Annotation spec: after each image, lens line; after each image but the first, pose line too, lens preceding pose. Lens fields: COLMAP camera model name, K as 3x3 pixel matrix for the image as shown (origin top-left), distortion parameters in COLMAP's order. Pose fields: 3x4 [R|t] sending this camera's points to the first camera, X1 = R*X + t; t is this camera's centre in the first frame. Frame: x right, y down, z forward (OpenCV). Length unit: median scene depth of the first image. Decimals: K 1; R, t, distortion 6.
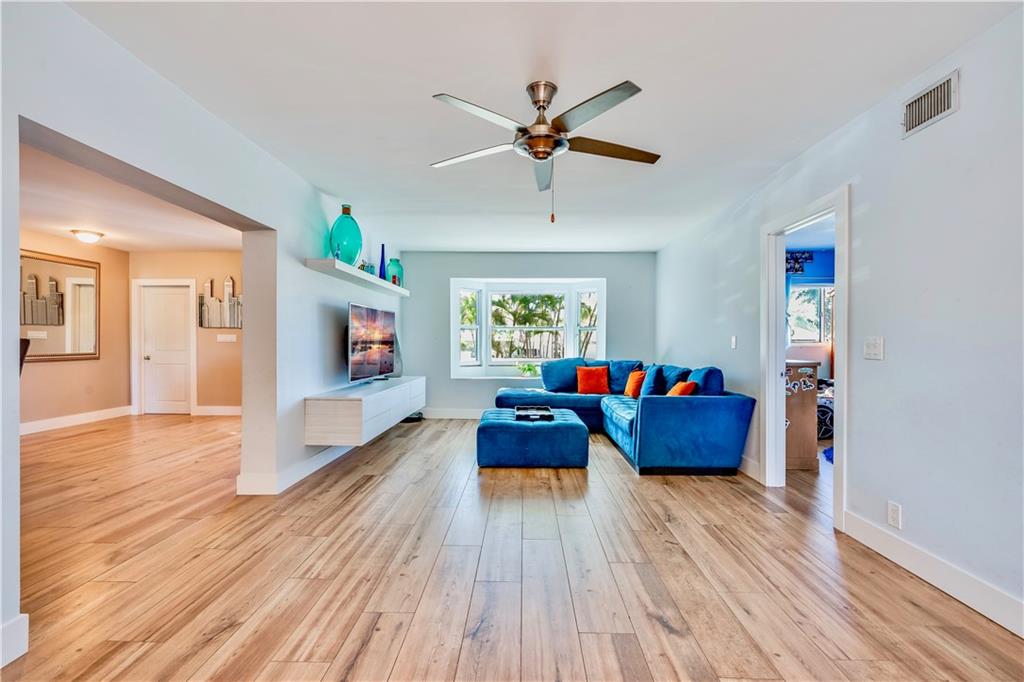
lens RADIAL K [[442.4, 0, 516.4], [0, 442.4, 335.7], [0, 0, 1]] dist [-0.002693, 0.000476]
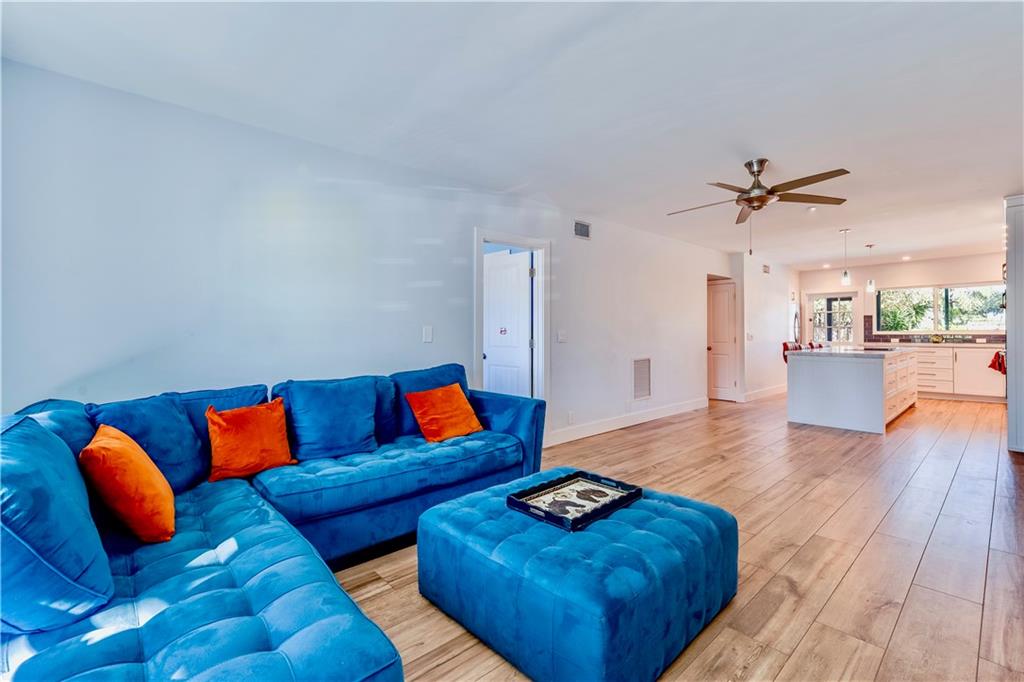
lens RADIAL K [[442.4, 0, 508.9], [0, 442.4, 325.7], [0, 0, 1]] dist [-0.002693, 0.000476]
pose [[-0.670997, 0.003983, 0.741449, -0.266216], [-0.008084, 0.999887, -0.012687, 0.003808], [-0.741416, -0.014507, -0.670889, 1.443359]]
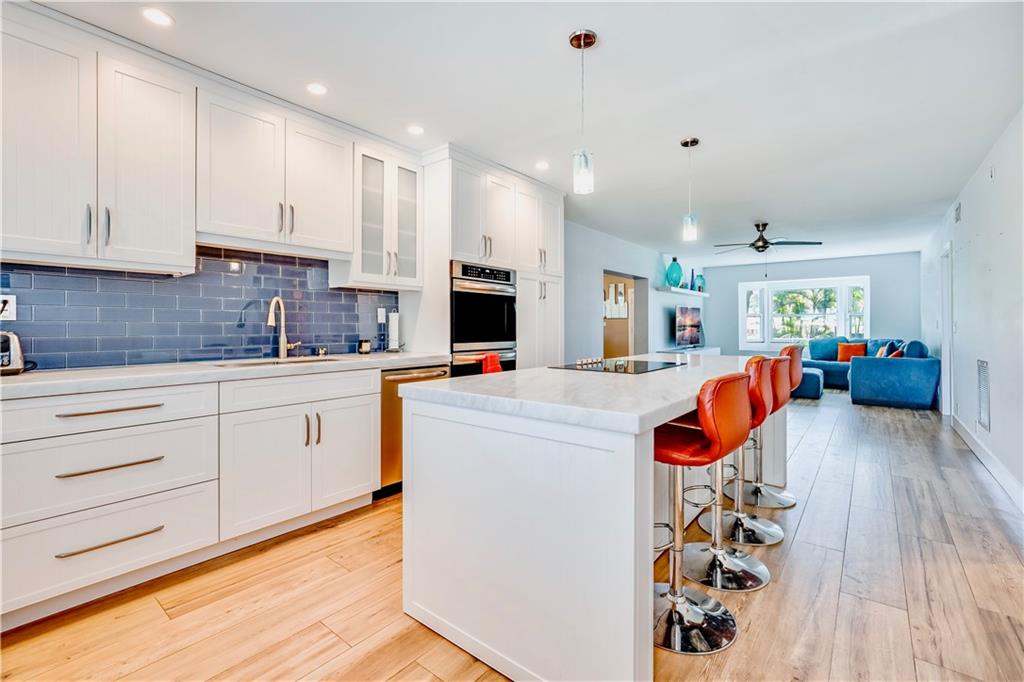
lens RADIAL K [[442.4, 0, 514.0], [0, 442.4, 332.4], [0, 0, 1]] dist [-0.002693, 0.000476]
pose [[0.788111, 0.003656, -0.615522, 0.273367], [0.012864, 0.999666, 0.022407, -0.009795], [0.615398, -0.025577, 0.787801, -1.026414]]
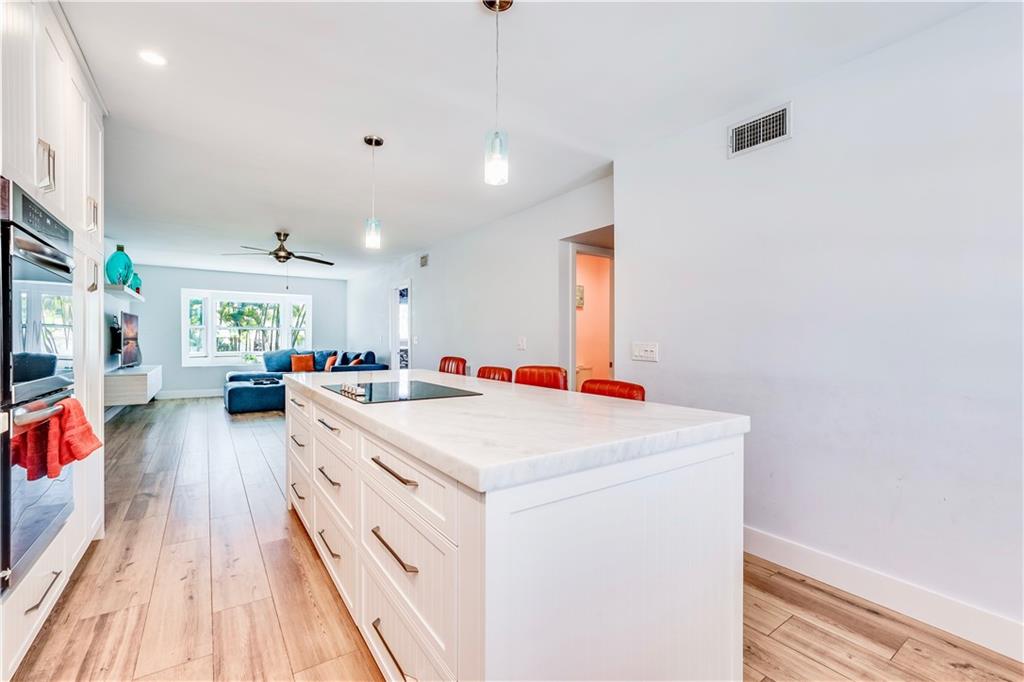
lens RADIAL K [[442.4, 0, 510.4], [0, 442.4, 339.3], [0, 0, 1]] dist [-0.002693, 0.000476]
pose [[0.815984, -0.002471, 0.578069, -0.177248], [-0.007279, 0.999868, 0.014549, -0.013906], [-0.578028, -0.016079, 0.815858, -0.935867]]
